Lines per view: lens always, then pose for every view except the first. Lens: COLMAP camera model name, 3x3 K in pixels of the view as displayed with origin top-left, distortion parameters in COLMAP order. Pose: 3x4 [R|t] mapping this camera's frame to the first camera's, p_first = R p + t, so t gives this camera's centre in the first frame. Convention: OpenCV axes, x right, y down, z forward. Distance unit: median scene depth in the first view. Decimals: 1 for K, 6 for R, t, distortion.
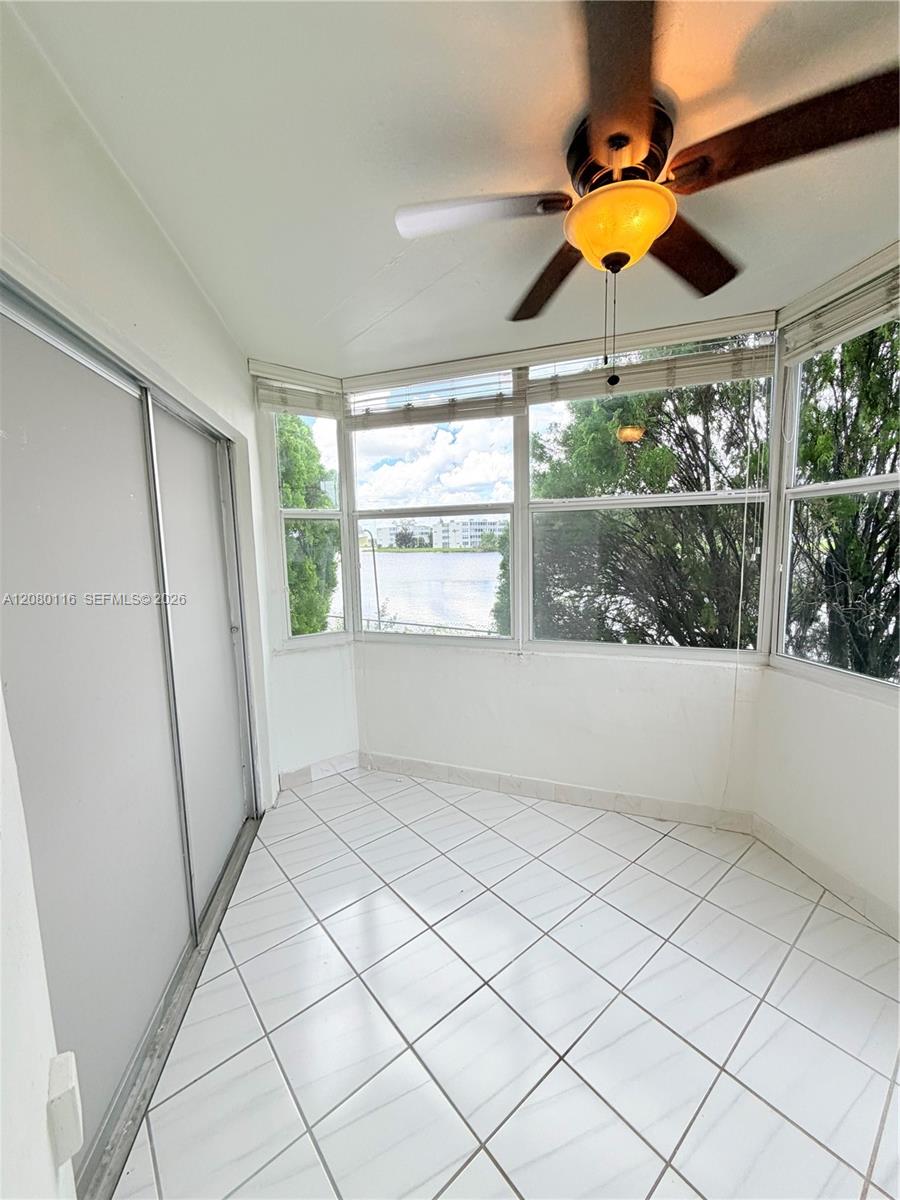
lens RADIAL K [[482.6, 0, 450.0], [0, 482.6, 600.0], [0, 0, 1]] dist [0.001319, 0.000341]
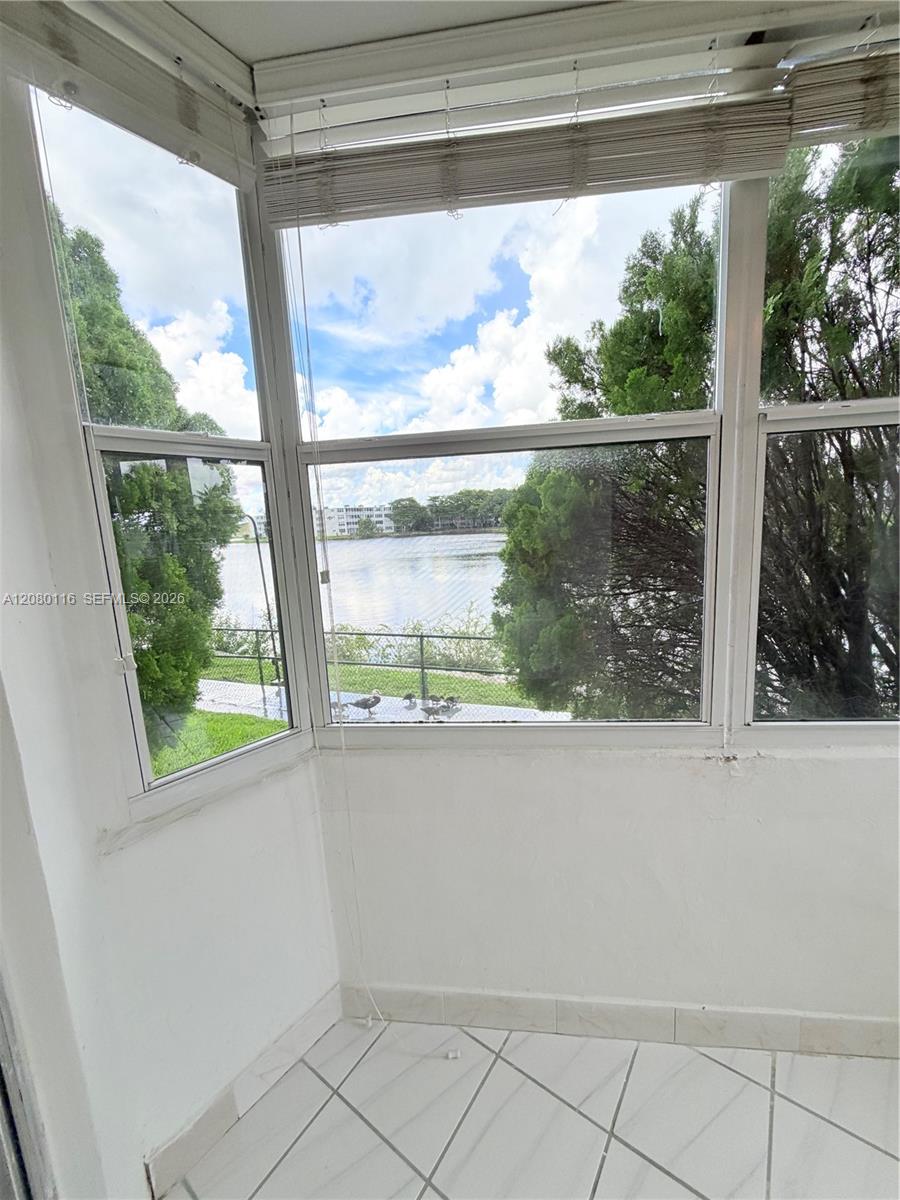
lens RADIAL K [[479.9, 0, 452.1], [0, 479.9, 599.9], [0, 0, 1]] dist [0.000774, 0.000199]
pose [[0.966503, -0.068115, 0.247451, -0.178953], [0.060724, 0.997454, 0.037387, -0.057820], [-0.249368, -0.021109, 0.968179, 0.561799]]
